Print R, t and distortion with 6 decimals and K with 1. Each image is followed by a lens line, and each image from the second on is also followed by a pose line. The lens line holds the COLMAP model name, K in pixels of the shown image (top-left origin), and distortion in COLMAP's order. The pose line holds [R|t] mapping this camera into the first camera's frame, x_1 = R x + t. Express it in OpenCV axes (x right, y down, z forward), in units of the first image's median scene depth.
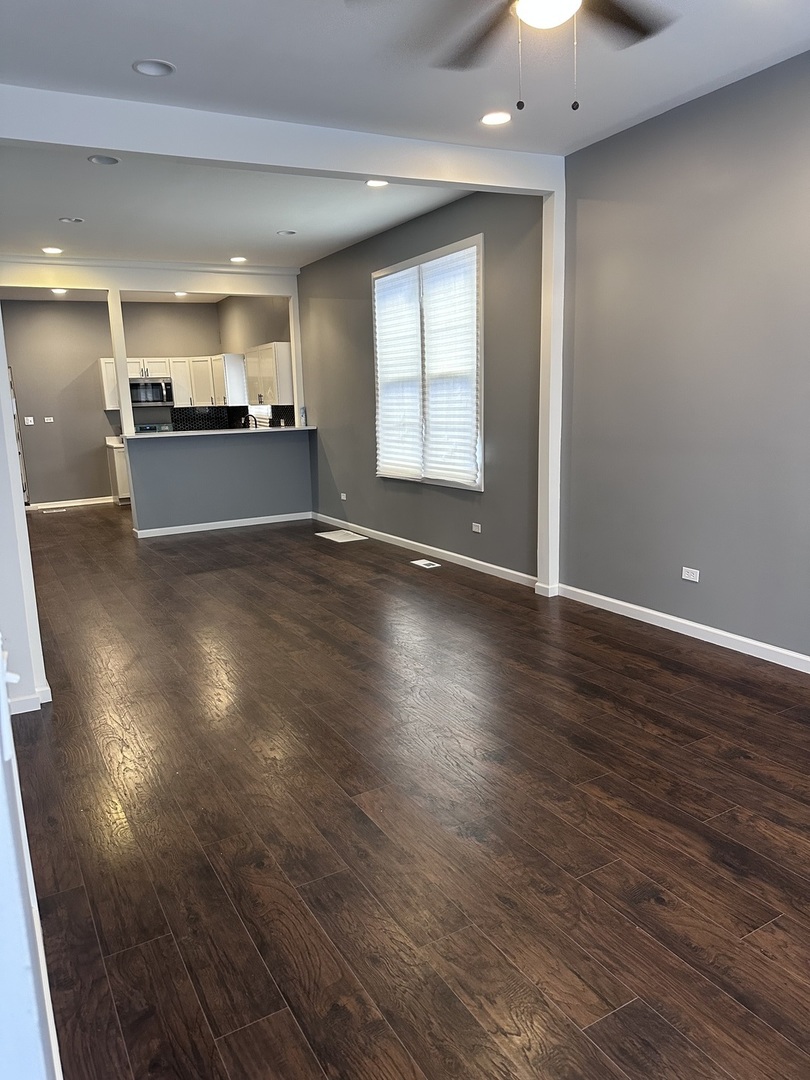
lens RADIAL K [[767.7, 0, 402.1], [0, 767.7, 546.0], [0, 0, 1]] dist [0.091132, -0.082742]
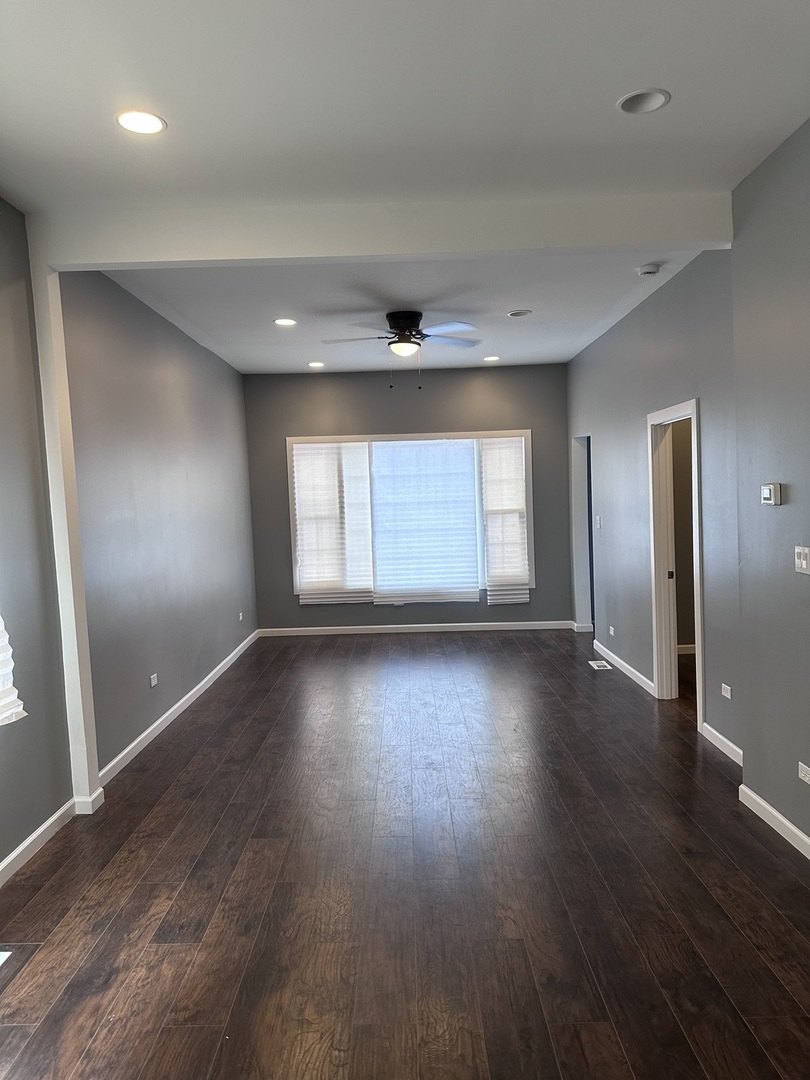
lens RADIAL K [[767.7, 0, 395.5], [0, 767.7, 530.2], [0, 0, 1]] dist [0.091132, -0.082742]
pose [[-0.863589, 0.053166, 0.501385, -0.454508], [0.170710, 0.966524, 0.191544, -0.291294], [-0.474417, 0.251007, -0.843756, 1.512760]]
